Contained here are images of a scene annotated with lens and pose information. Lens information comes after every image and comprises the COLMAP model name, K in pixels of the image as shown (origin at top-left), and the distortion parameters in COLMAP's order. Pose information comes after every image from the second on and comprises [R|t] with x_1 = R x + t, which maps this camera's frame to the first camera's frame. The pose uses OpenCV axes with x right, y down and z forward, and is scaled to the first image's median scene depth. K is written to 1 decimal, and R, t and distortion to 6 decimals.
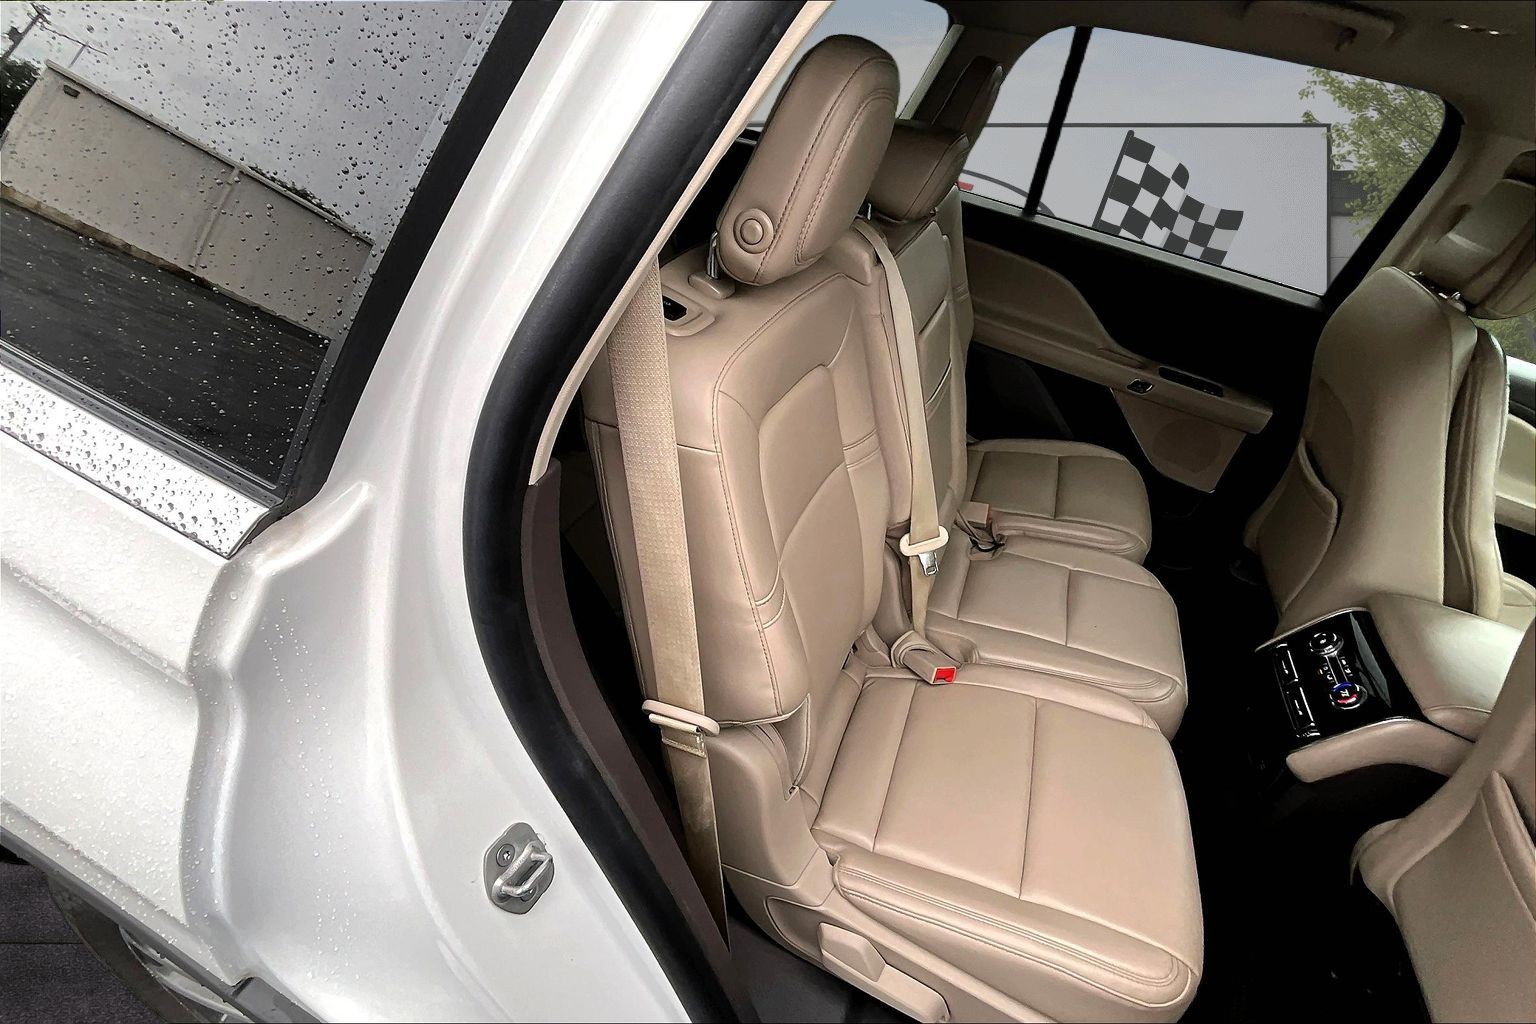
lens RADIAL K [[625.9, 0, 768.3], [0, 625.9, 525.9], [0, 0, 1]] dist [-0.013598, -0.000244]
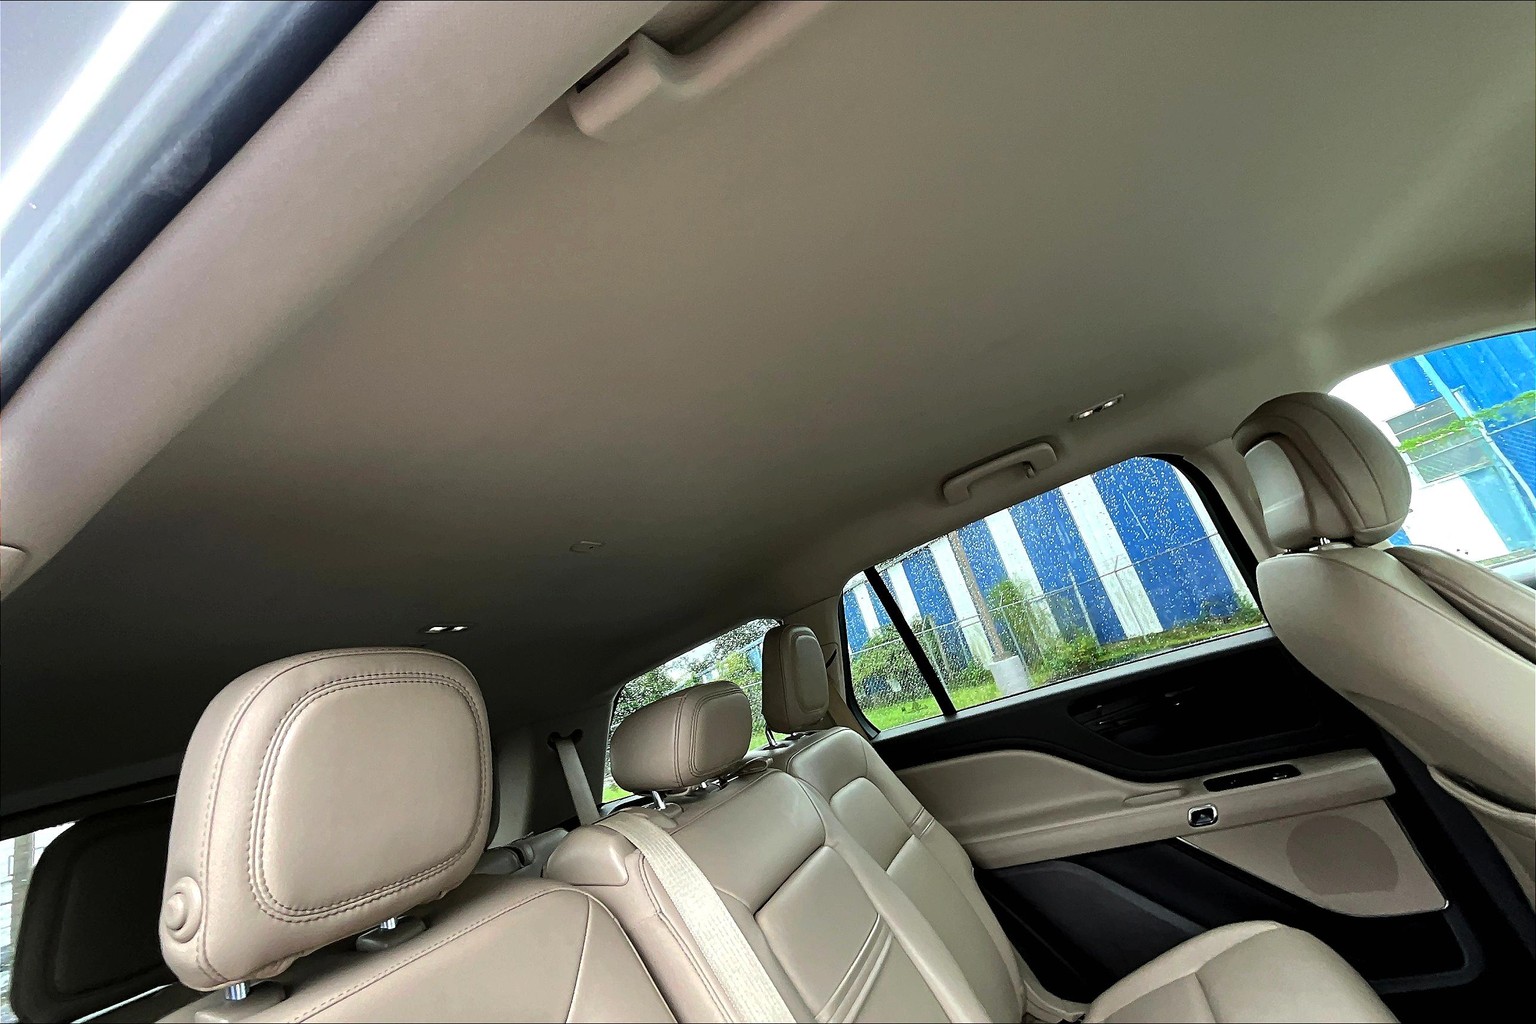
lens RADIAL K [[625.9, 0, 768.3], [0, 625.9, 525.9], [0, 0, 1]] dist [-0.013598, -0.000244]
pose [[0.895081, -0.437467, 0.086329, 0.231140], [0.321990, 0.500182, -0.803829, 0.029627], [0.308469, 0.747289, 0.588563, 0.154785]]
